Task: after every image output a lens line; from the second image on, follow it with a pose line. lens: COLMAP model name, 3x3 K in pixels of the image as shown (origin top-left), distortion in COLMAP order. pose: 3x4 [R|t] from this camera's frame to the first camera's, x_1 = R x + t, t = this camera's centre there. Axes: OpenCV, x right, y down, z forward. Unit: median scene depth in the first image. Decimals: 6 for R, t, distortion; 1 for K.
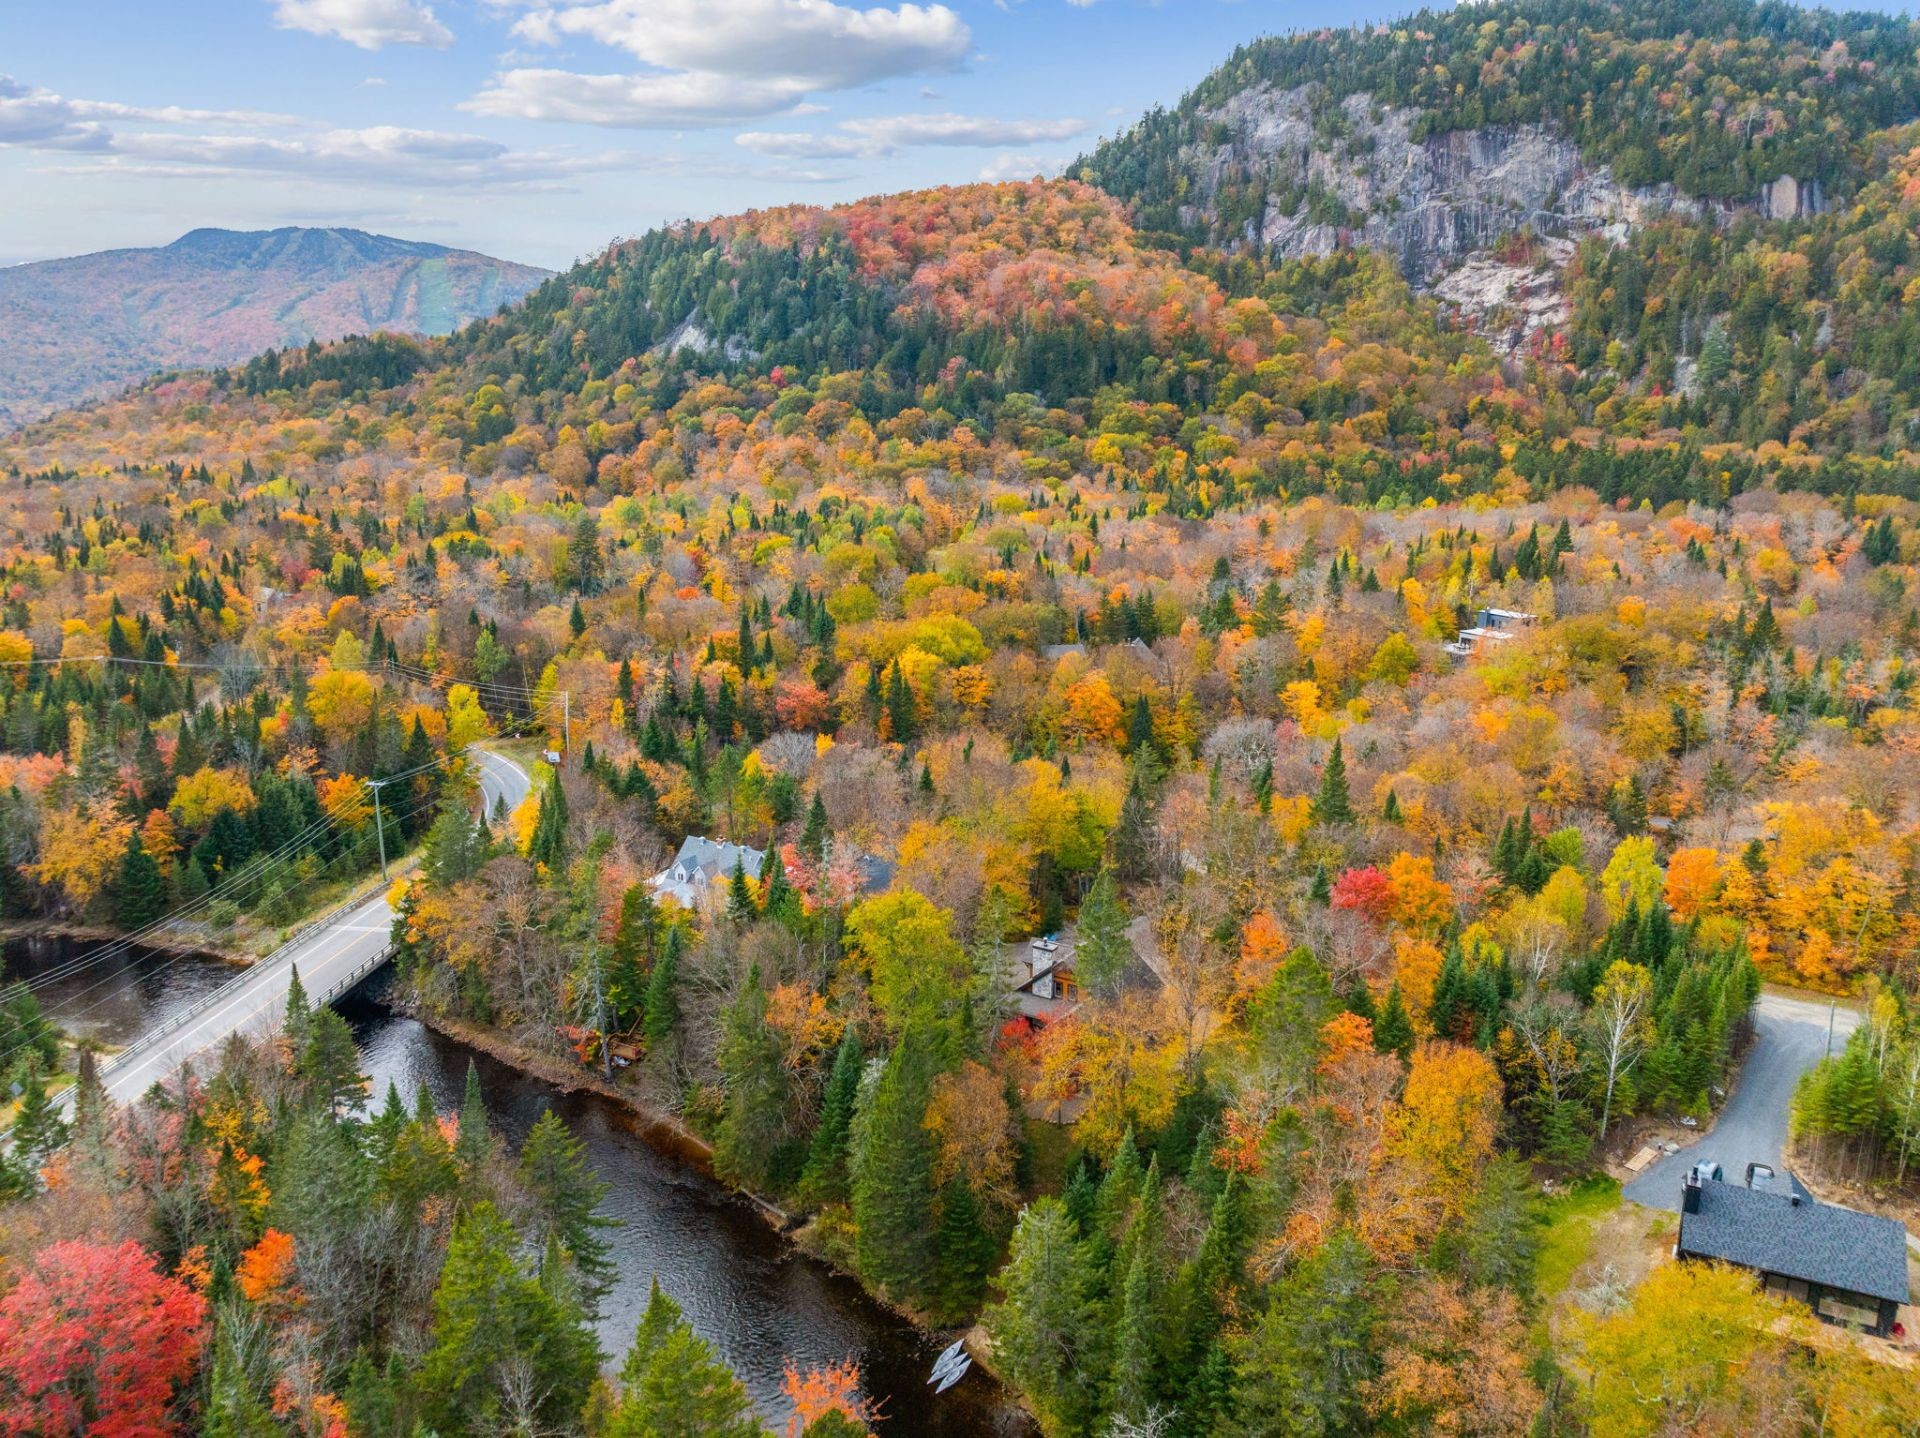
lens RADIAL K [[1363.3, 0, 962.3], [0, 1363.3, 702.9], [0, 0, 1]] dist [-0.061026, 0.035914]
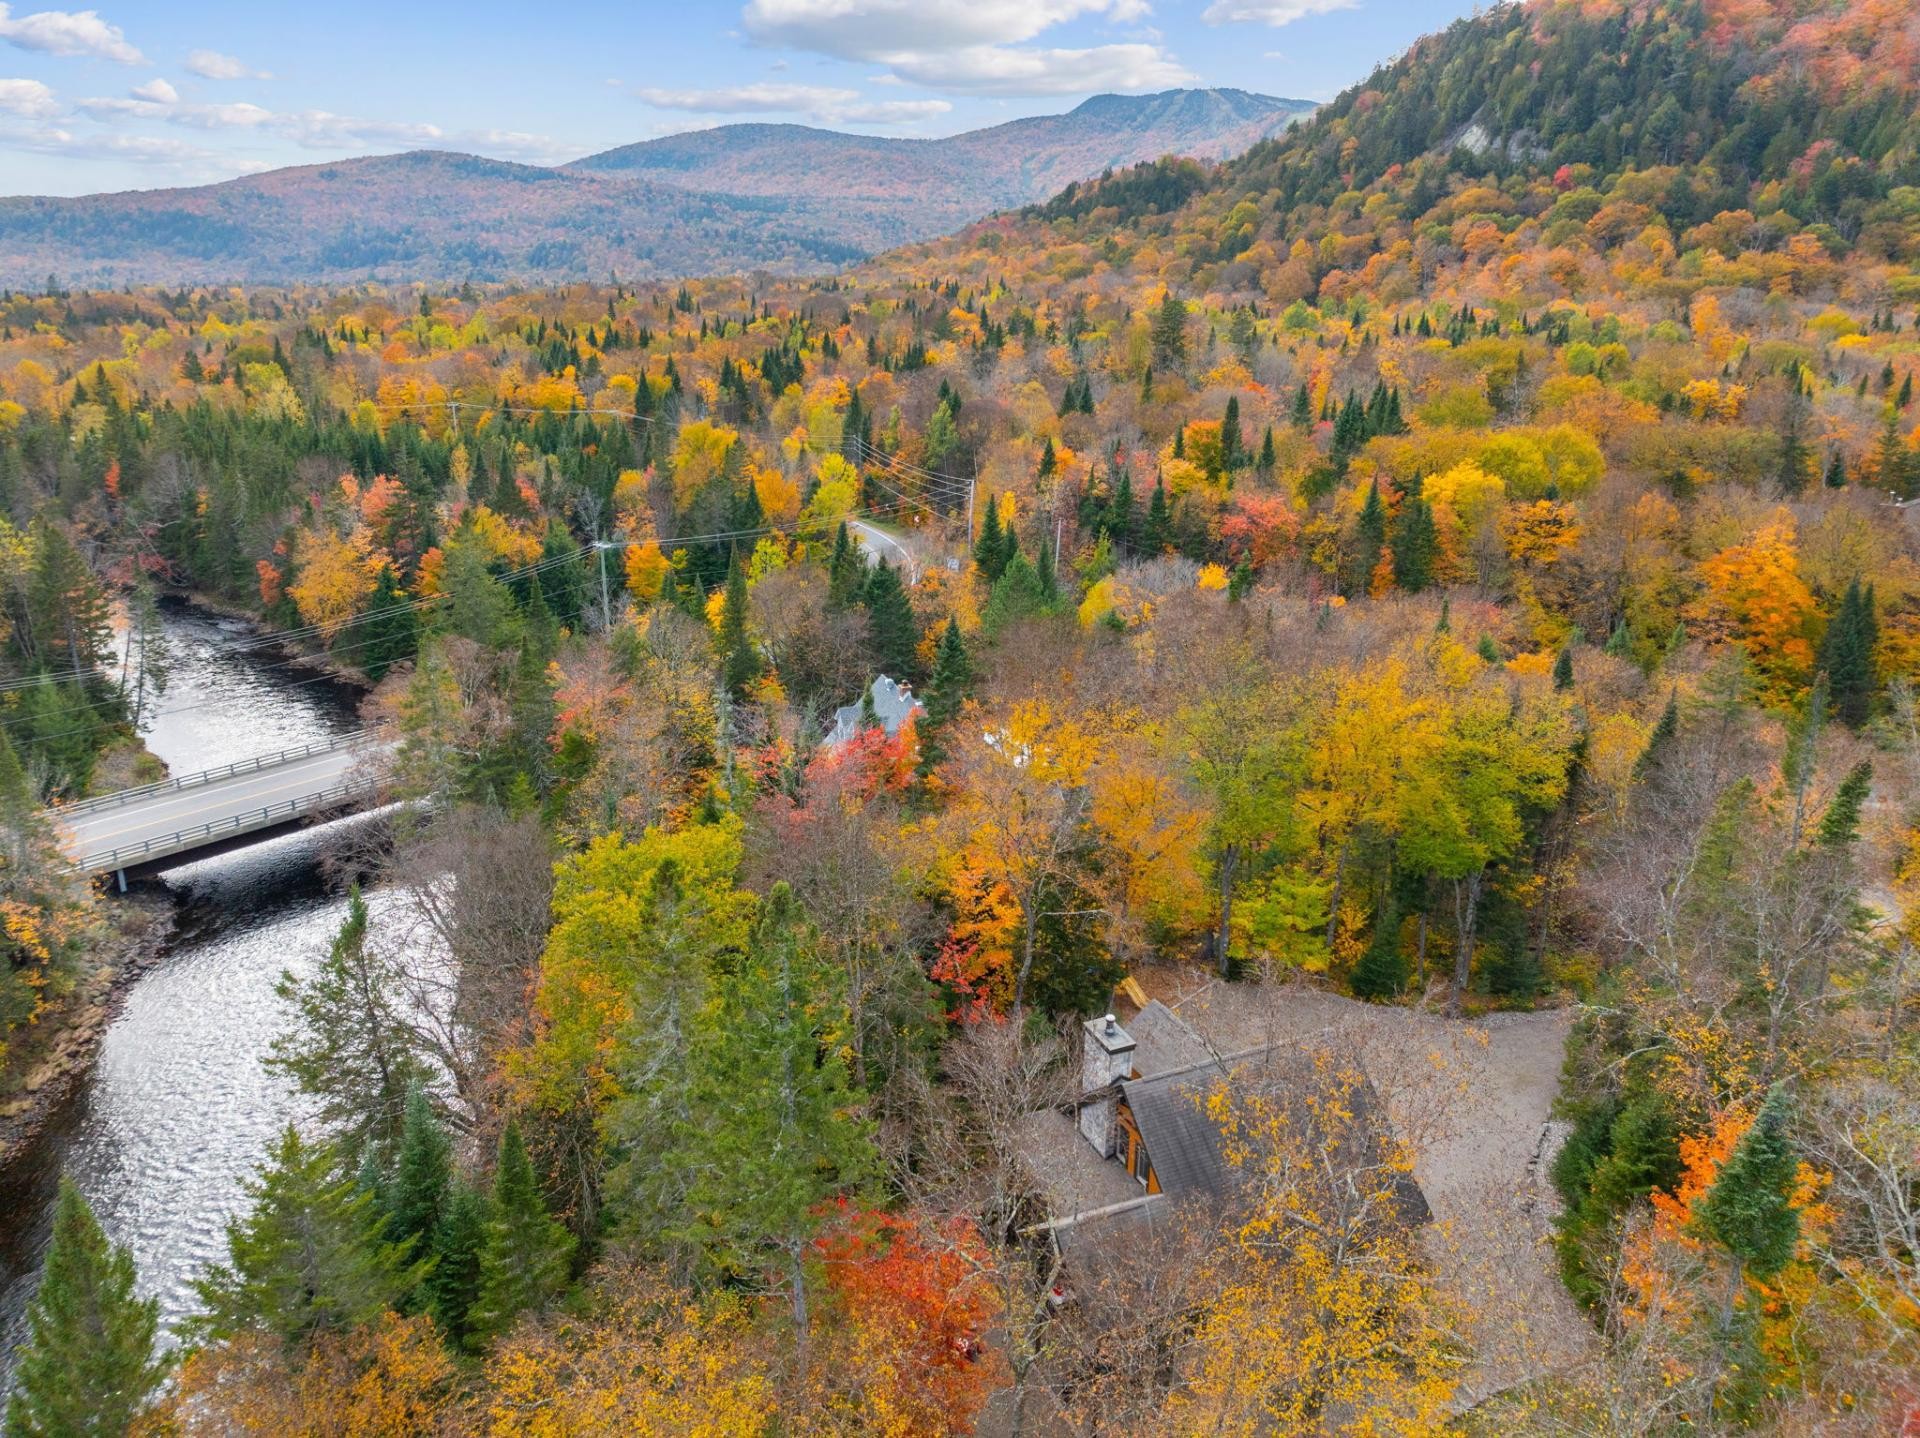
lens RADIAL K [[1363.3, 0, 962.3], [0, 1363.3, 702.9], [0, 0, 1]] dist [-0.061026, 0.035914]
pose [[0.823960, 0.174174, -0.539215, 0.047382], [-0.125115, 0.984023, 0.126668, 0.006751], [0.552663, -0.036905, 0.832587, 0.131651]]
